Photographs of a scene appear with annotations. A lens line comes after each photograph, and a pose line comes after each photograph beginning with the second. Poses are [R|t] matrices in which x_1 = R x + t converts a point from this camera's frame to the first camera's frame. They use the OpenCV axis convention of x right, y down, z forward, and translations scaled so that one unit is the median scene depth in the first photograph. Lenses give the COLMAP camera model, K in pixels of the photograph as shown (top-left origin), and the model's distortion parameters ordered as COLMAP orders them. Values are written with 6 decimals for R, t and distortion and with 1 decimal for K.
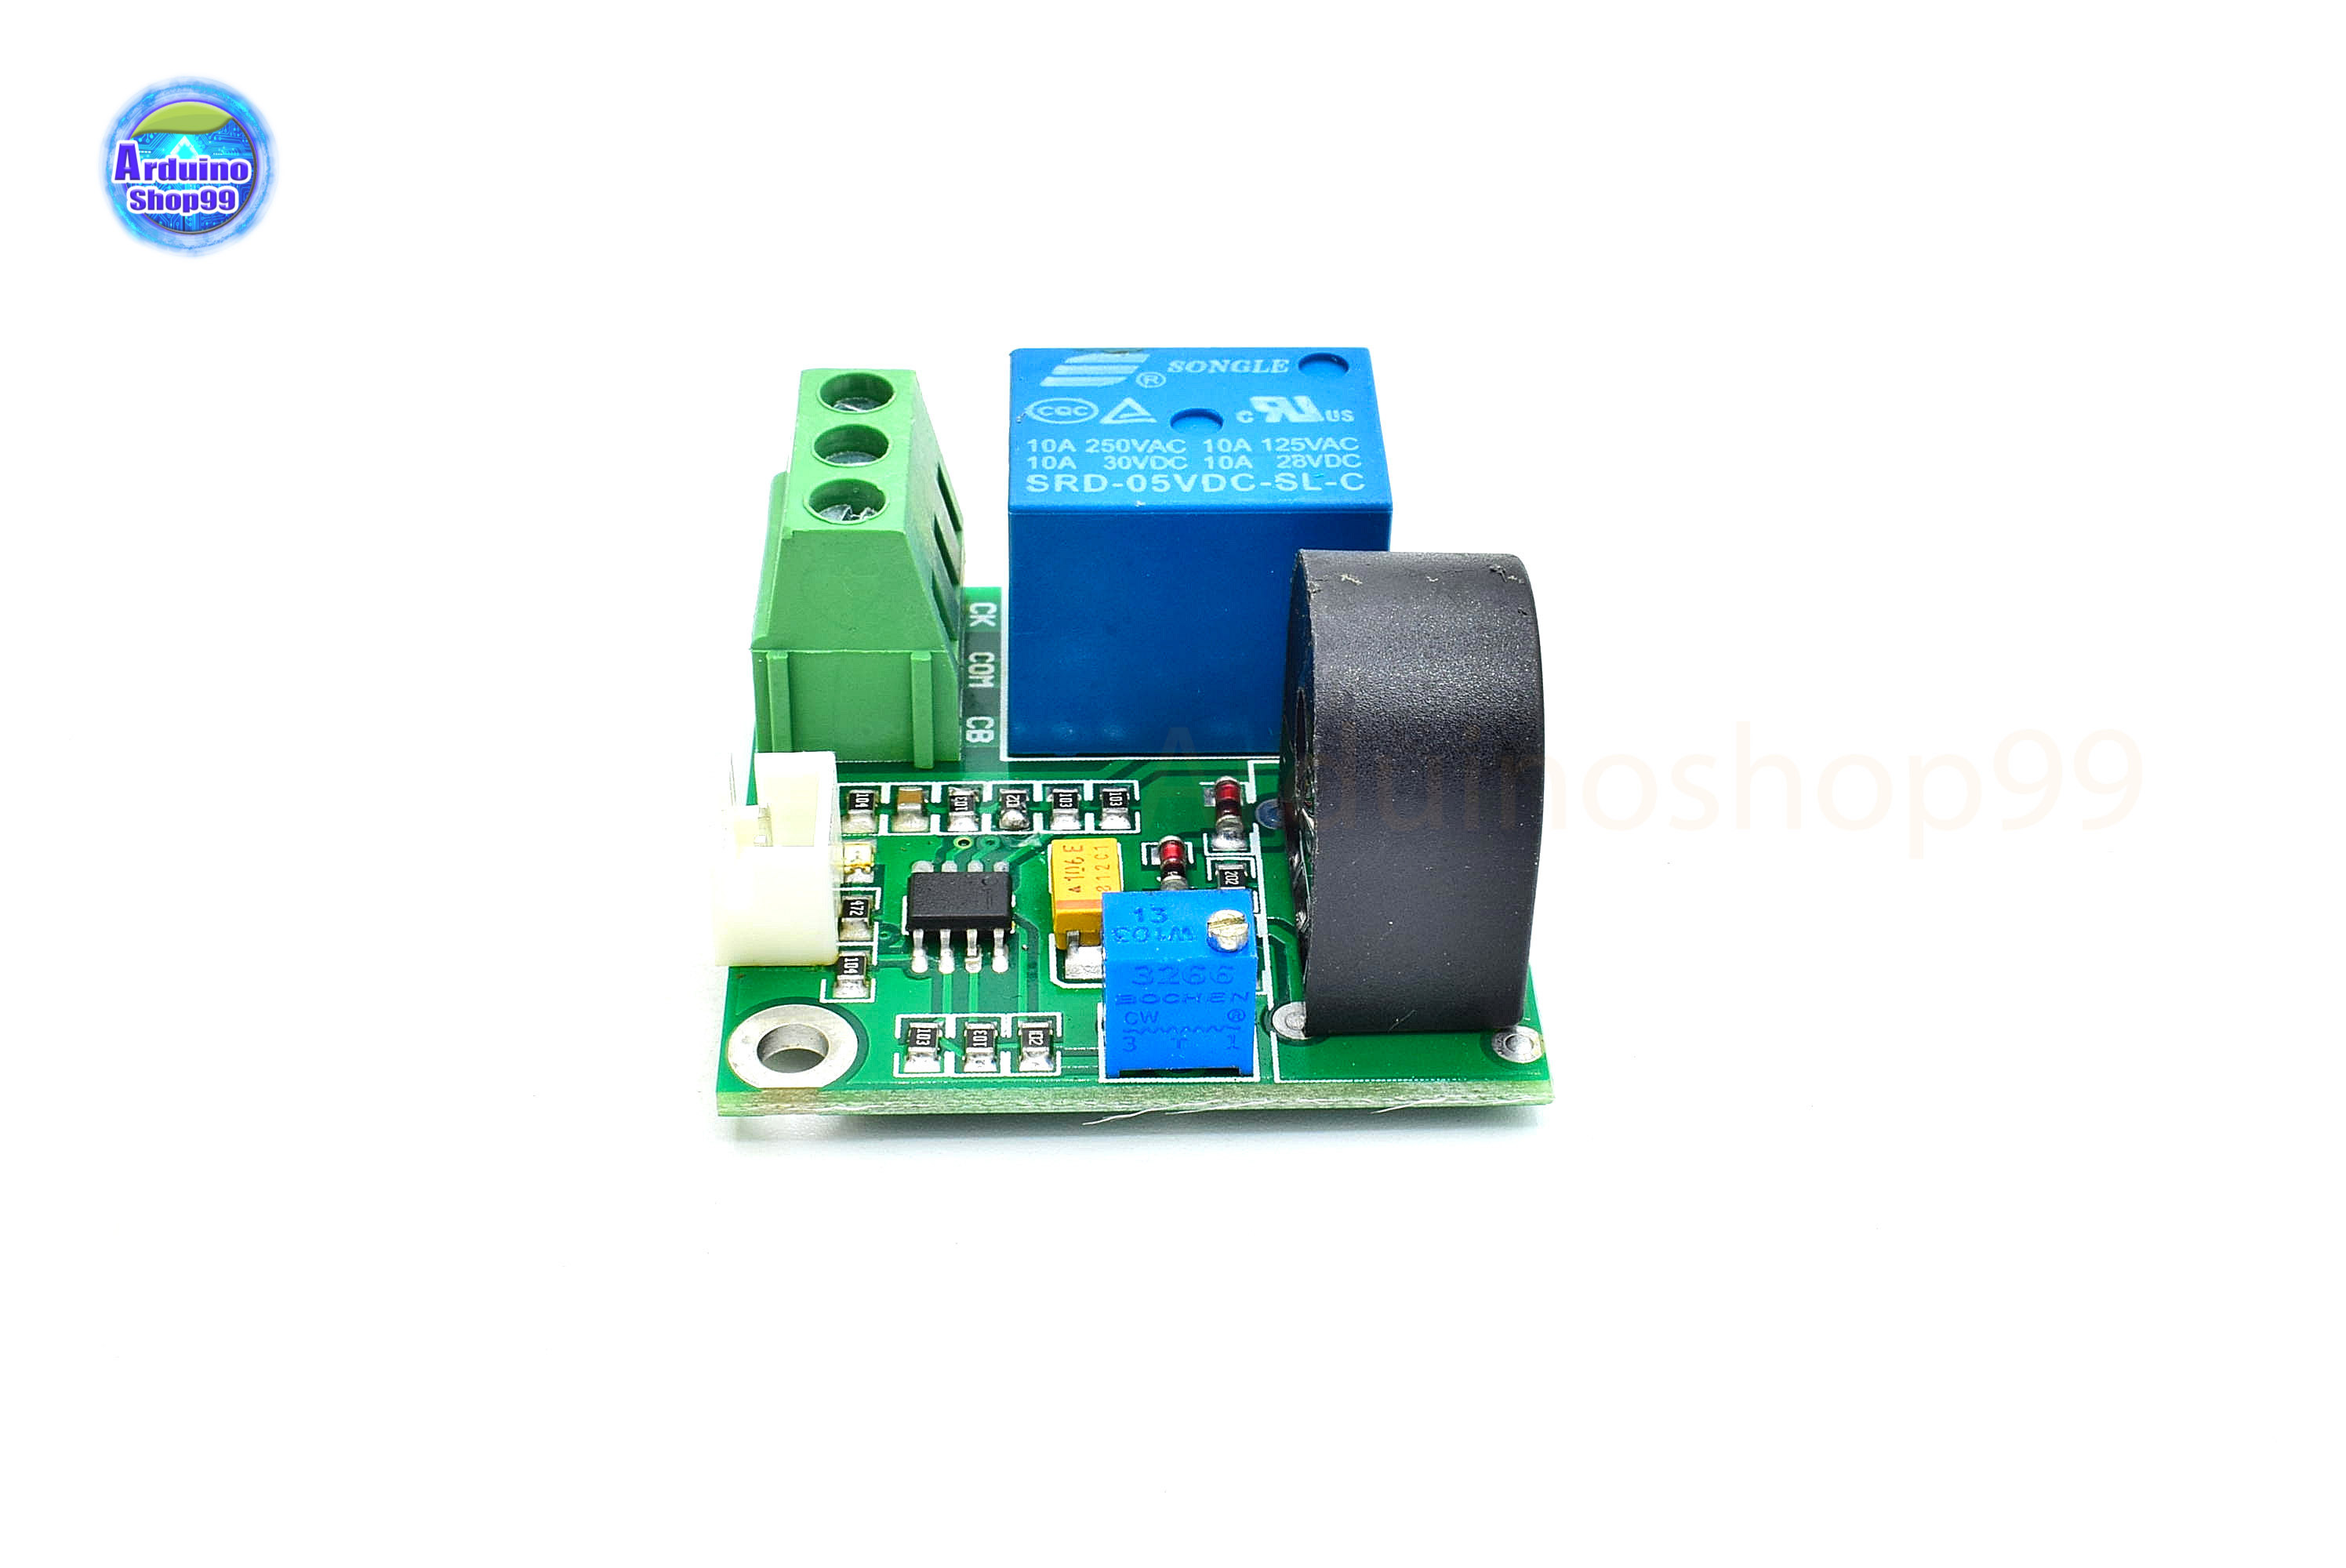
lens RADIAL K [[3355.4, 0, 1163.0], [0, 3355.4, 781.5], [0, 0, 1]] dist [0.014792, 0.000000]
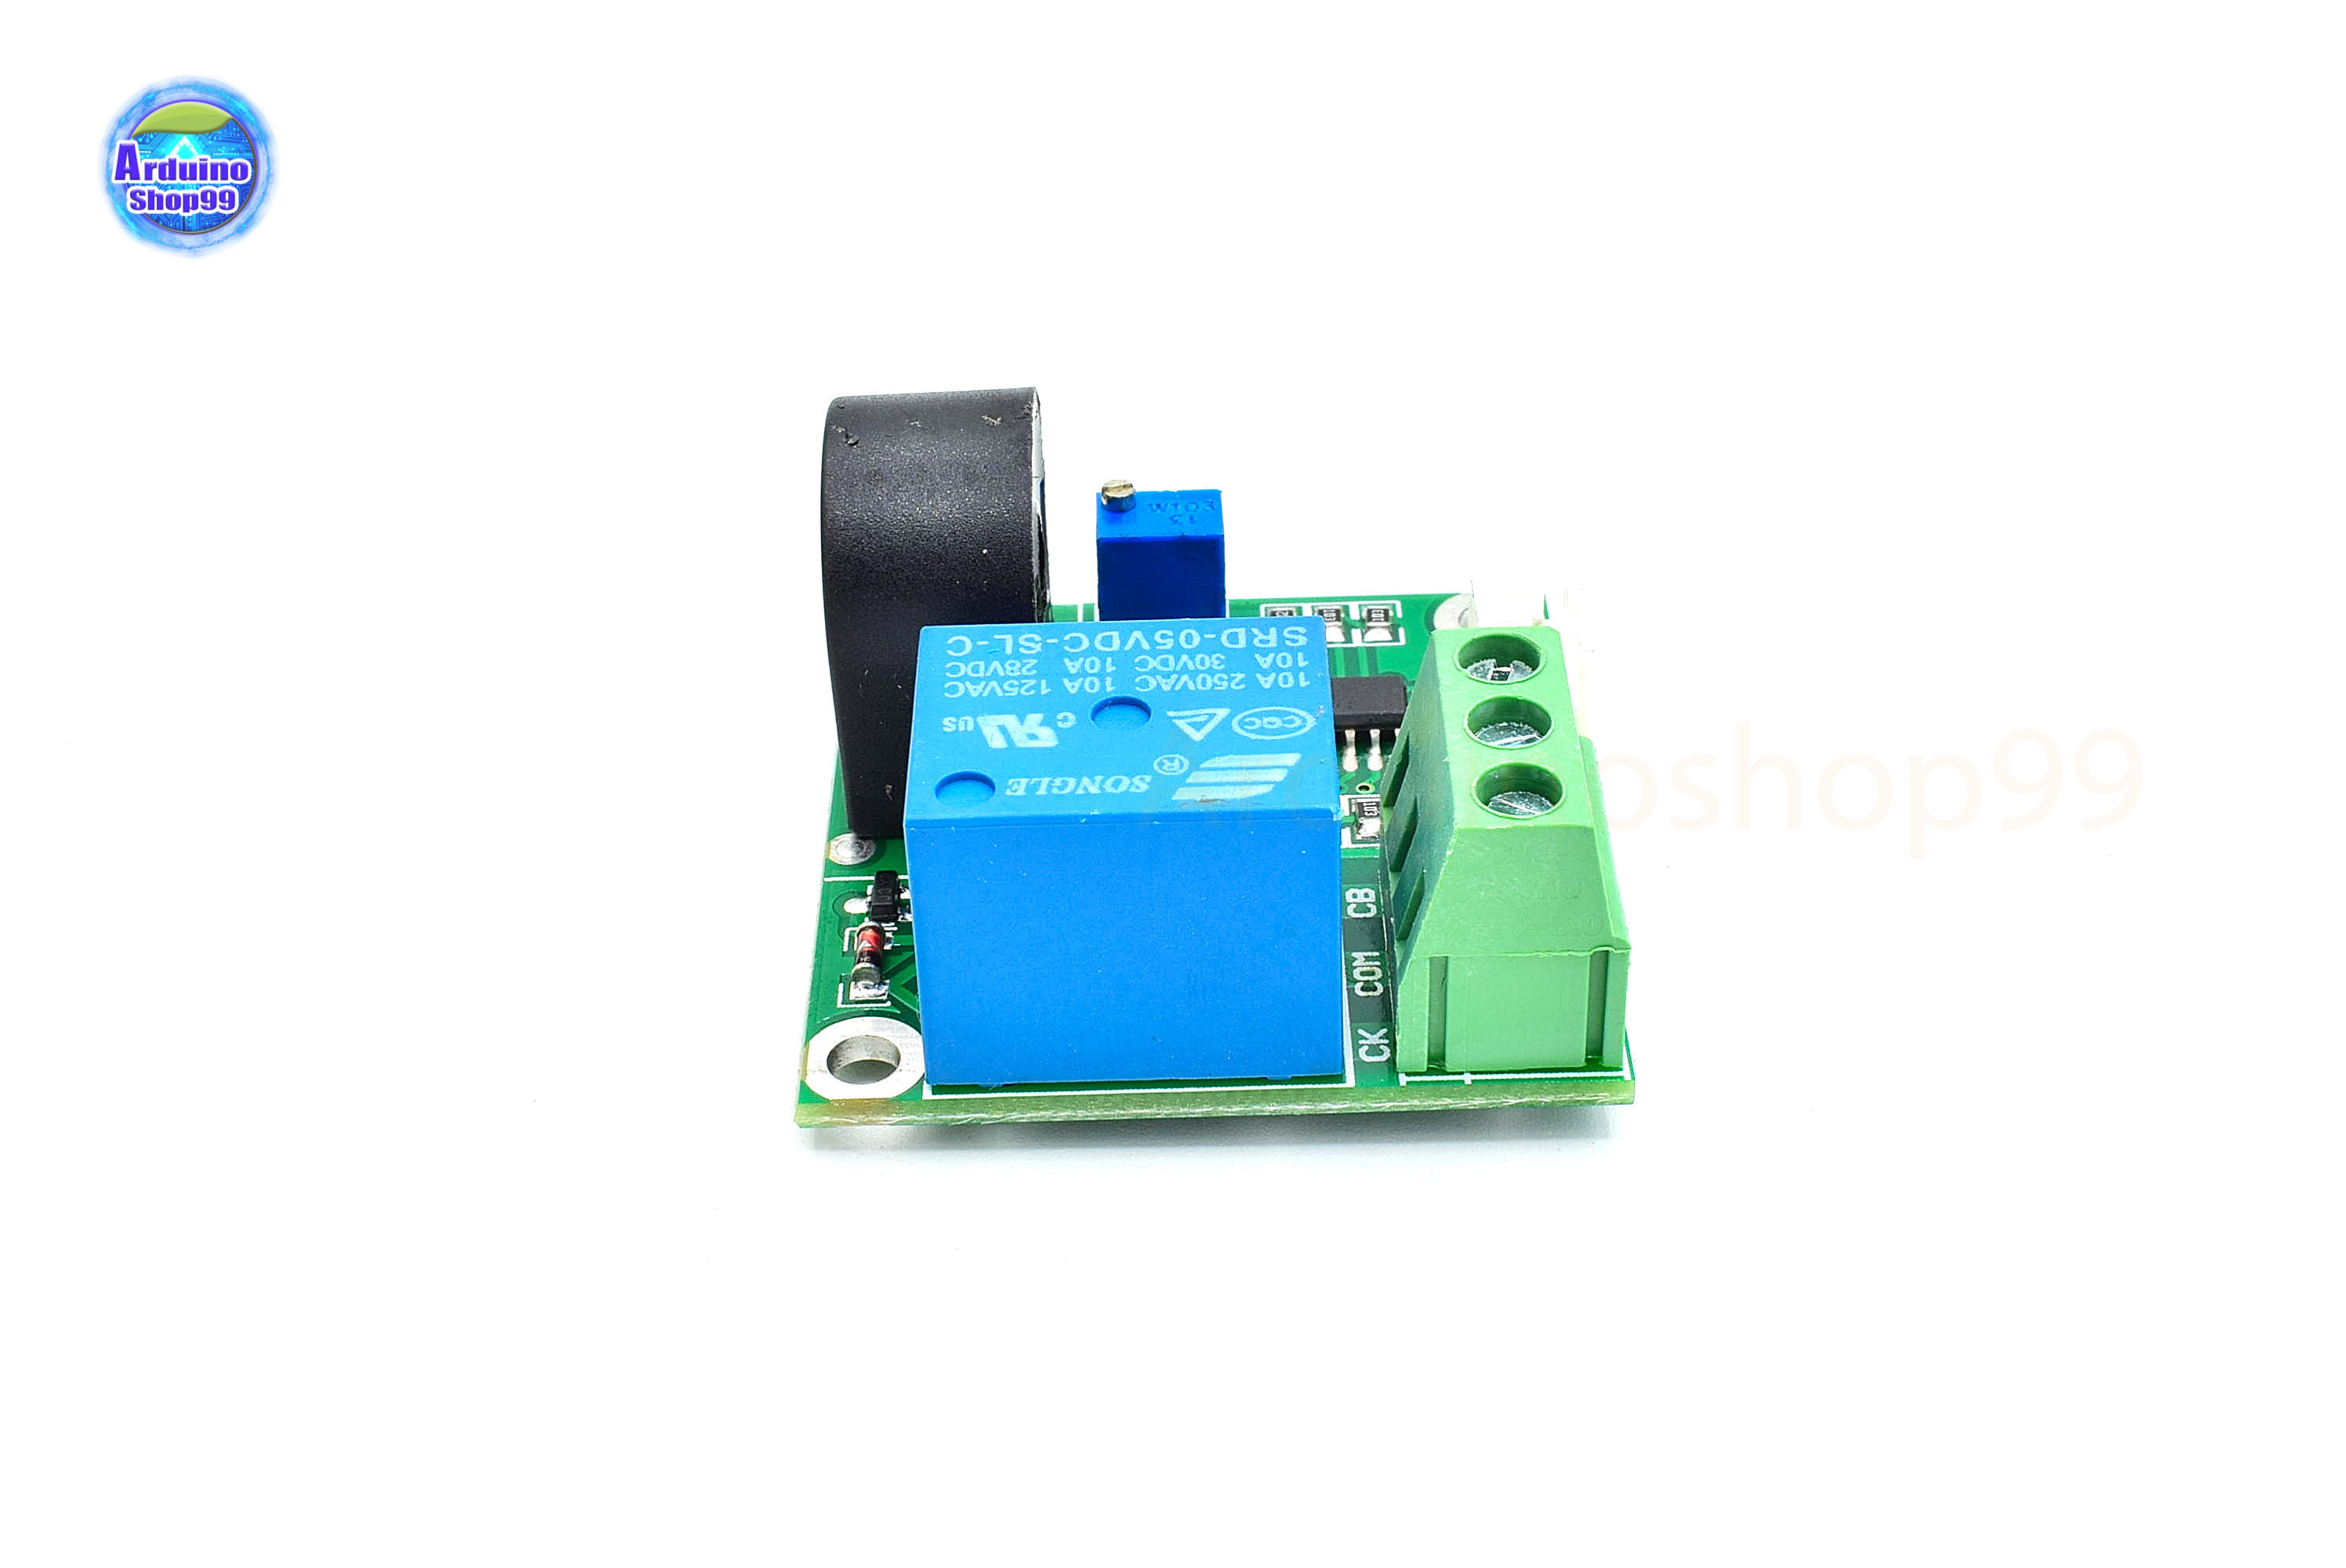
lens RADIAL K [[3355.4, 0, 1174.5], [0, 3355.4, 783.6], [0, 0, 1]] dist [0.014792, 0.000000]
pose [[-0.999777, -0.001159, 0.021108, -0.023266], [0.020084, 0.259471, 0.965542, -0.976196], [-0.006596, 0.965750, -0.259390, 1.271735]]
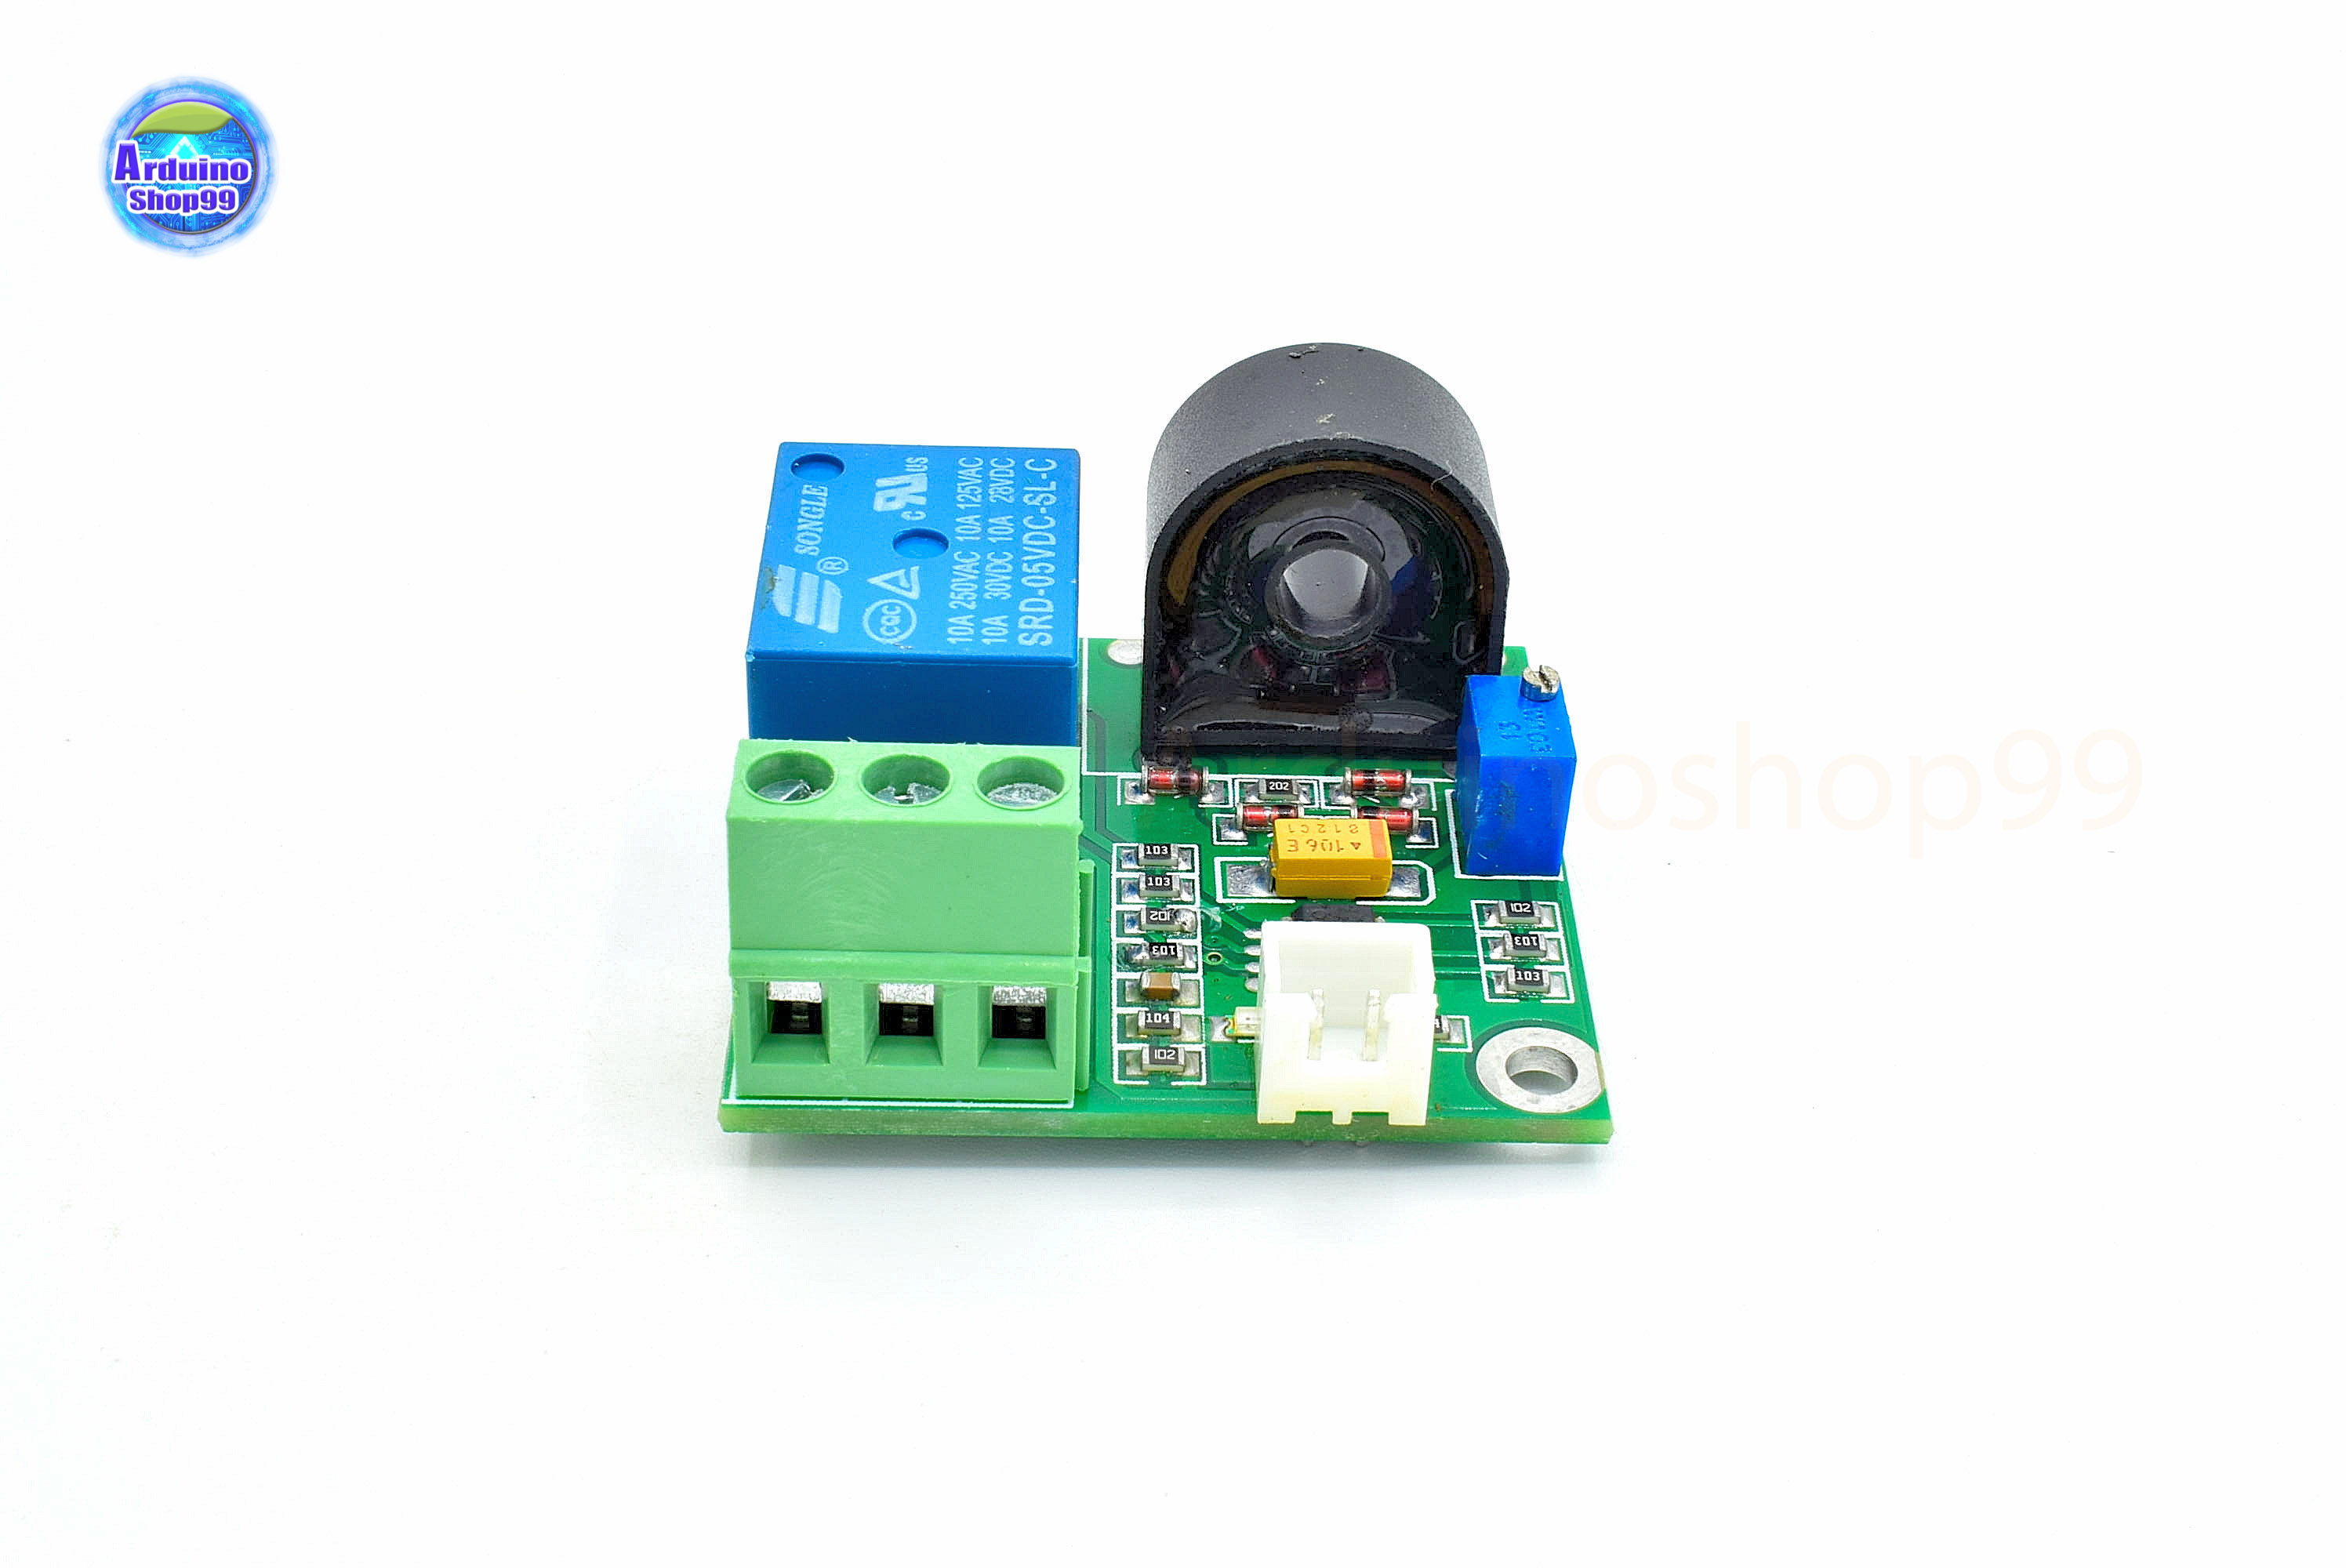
lens RADIAL K [[3355.4, 0, 1171.4], [0, 3355.4, 783.1], [0, 0, 1]] dist [0.014792, 0.000000]
pose [[0.016155, -0.602334, 0.798081, -0.799935], [0.587400, 0.651641, 0.479921, -0.484817], [-0.809135, 0.461040, 0.364338, 0.641152]]
